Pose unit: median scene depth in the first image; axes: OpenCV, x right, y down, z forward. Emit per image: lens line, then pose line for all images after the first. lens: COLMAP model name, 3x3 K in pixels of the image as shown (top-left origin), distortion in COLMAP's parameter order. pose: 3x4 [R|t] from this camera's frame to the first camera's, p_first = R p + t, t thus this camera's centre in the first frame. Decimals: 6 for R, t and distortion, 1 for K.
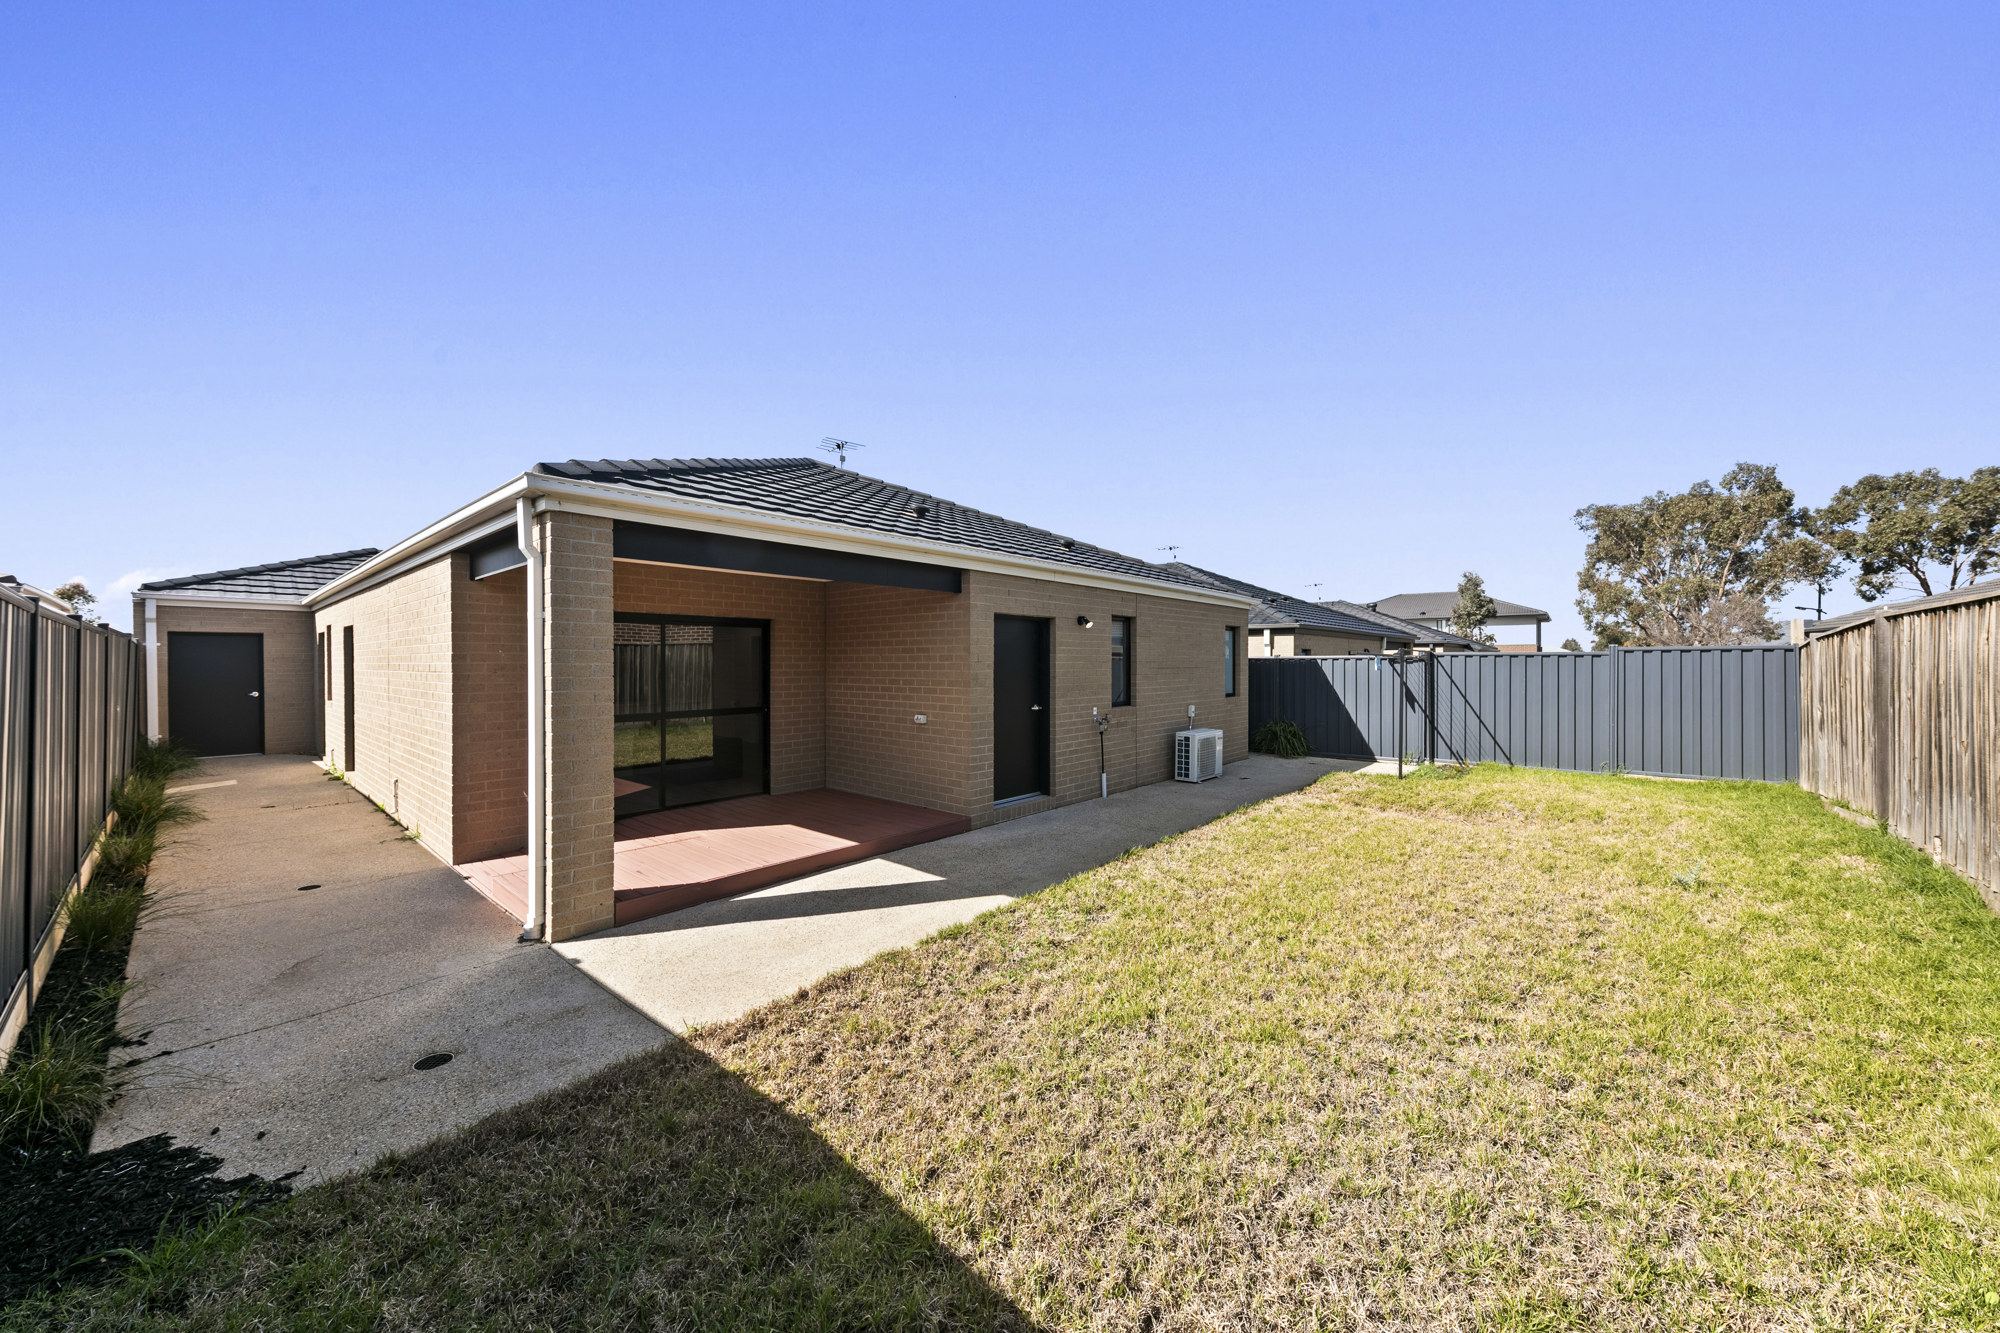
lens RADIAL K [[709.1, 0, 998.1], [0, 709.1, 653.9], [0, 0, 1]] dist [0.015410, -0.005945]
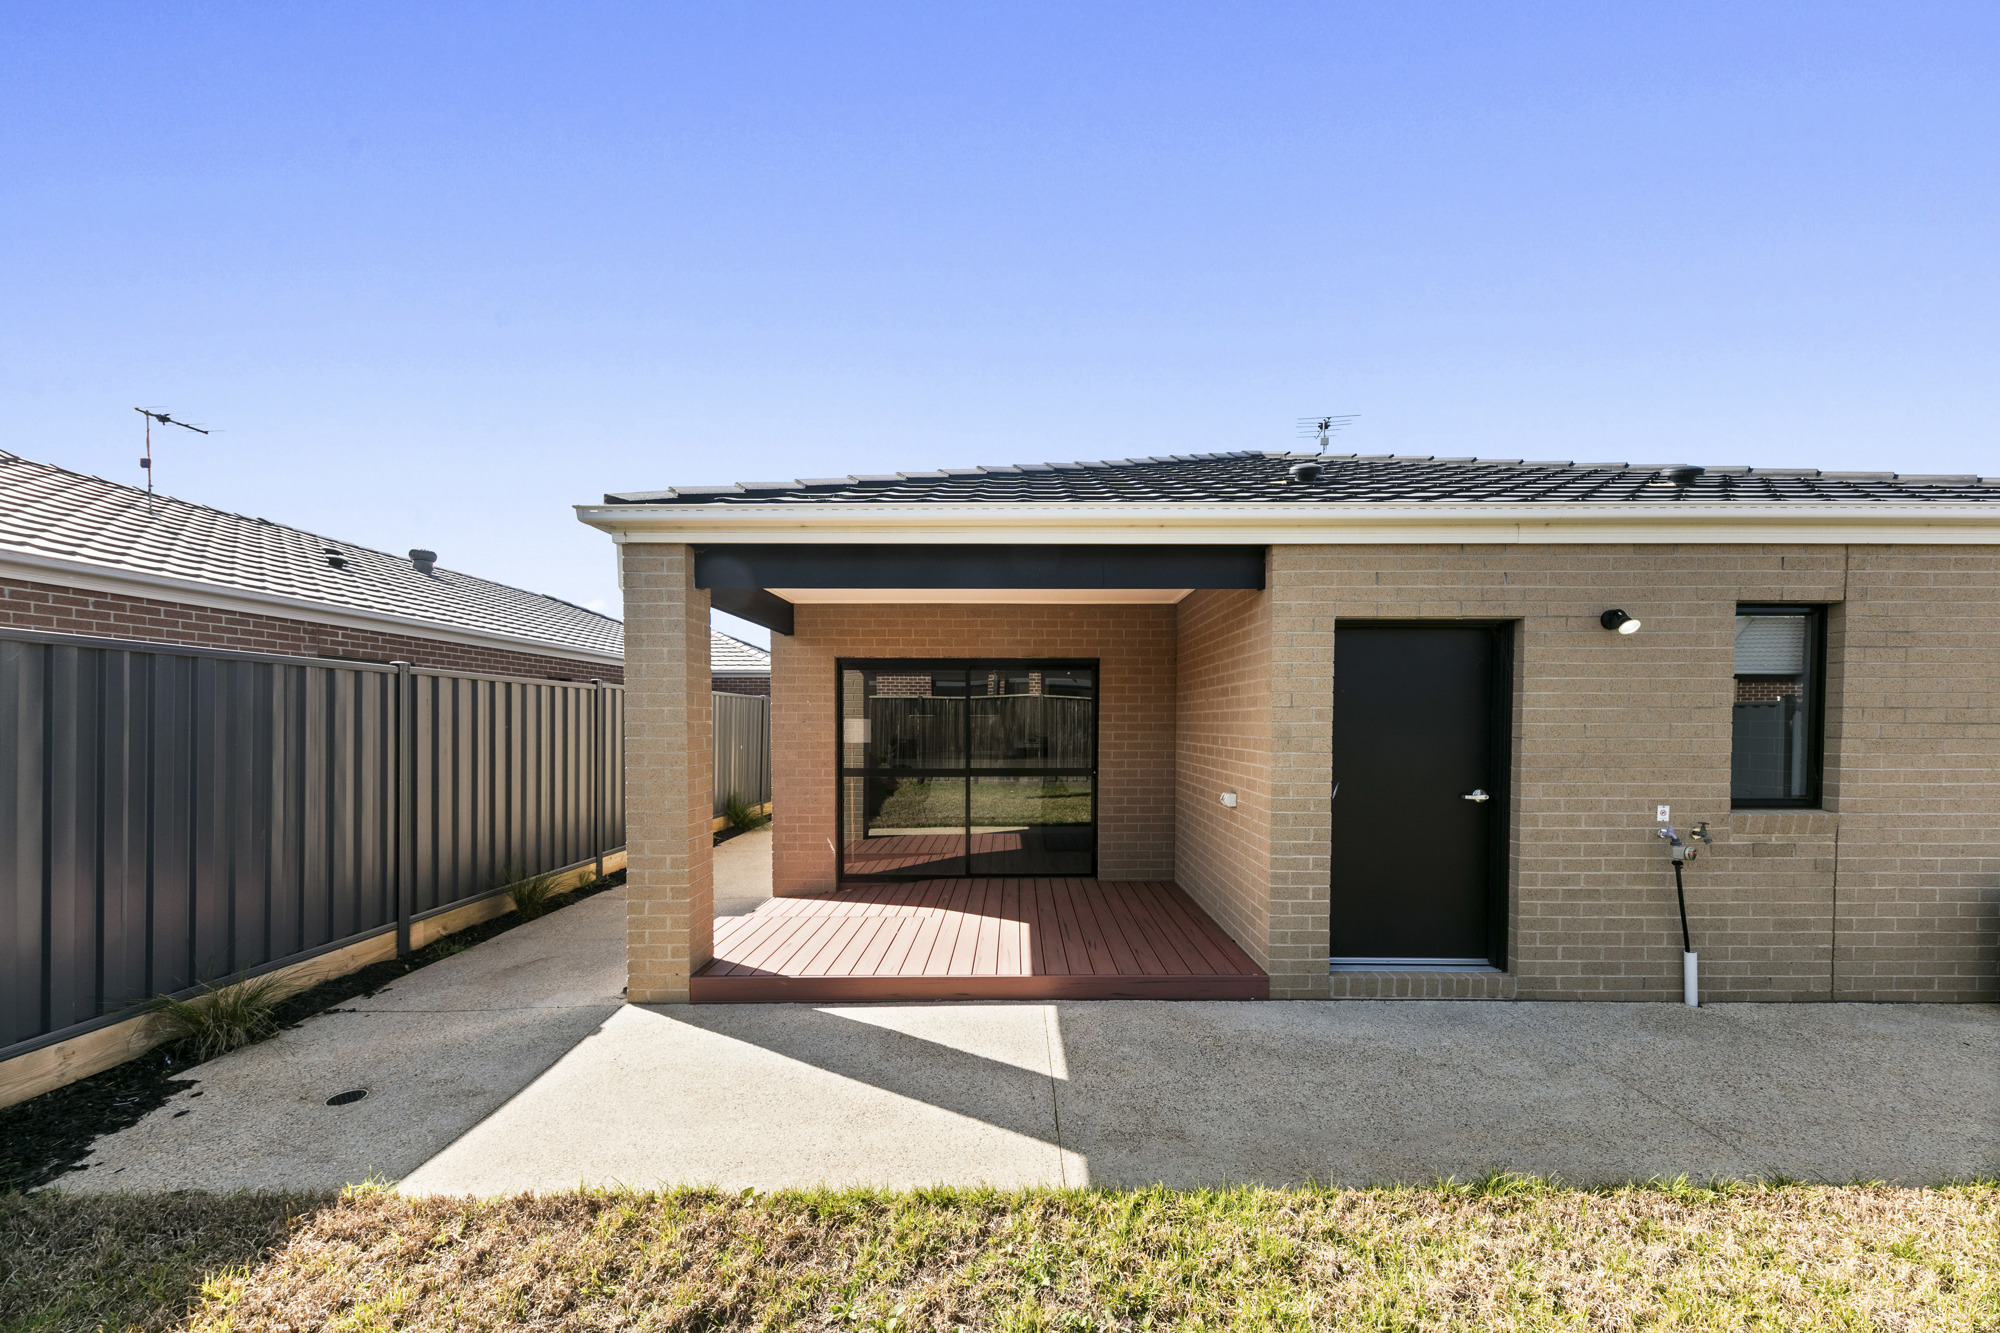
lens RADIAL K [[727.5, 0, 1008.0], [0, 727.5, 731.5], [0, 0, 1]] dist [0.010464, -0.003490]
pose [[0.659855, 0.011444, -0.751306, 0.238551], [0.007104, 0.999744, 0.021467, 0.015614], [0.751360, -0.019503, 0.659605, 0.413079]]
